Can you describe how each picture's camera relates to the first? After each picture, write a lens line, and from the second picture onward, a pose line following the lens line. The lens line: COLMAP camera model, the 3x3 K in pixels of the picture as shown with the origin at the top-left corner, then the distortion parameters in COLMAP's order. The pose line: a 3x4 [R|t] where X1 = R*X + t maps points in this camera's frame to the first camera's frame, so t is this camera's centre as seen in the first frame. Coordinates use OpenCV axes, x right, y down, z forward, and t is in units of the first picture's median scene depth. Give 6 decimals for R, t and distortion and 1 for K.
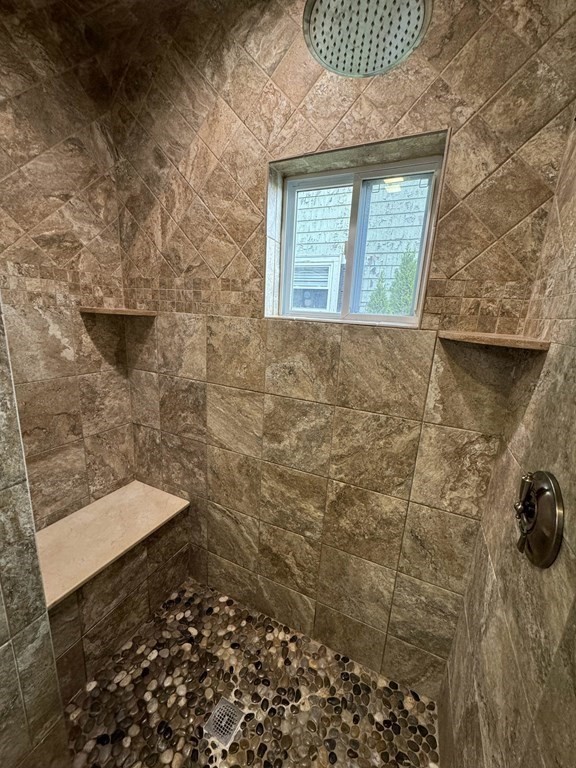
lens RADIAL K [[304.9, 0, 288.6], [0, 304.9, 383.7], [0, 0, 1]] dist [-0.003211, 0.000347]
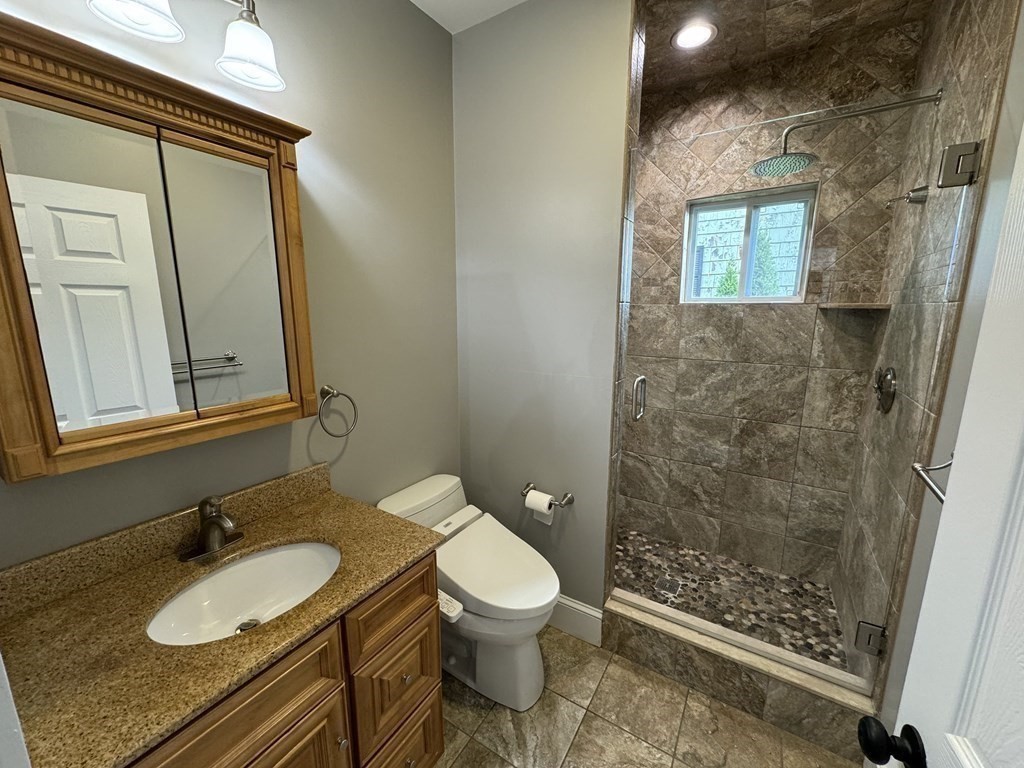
lens RADIAL K [[406.6, 0, 511.1], [0, 406.6, 384.4], [0, 0, 1]] dist [-0.003211, 0.000347]
pose [[0.989035, -0.029586, -0.144685, -0.640450], [0.022970, 0.998622, -0.047191, 0.246969], [0.145882, 0.043350, 0.988352, -1.038360]]
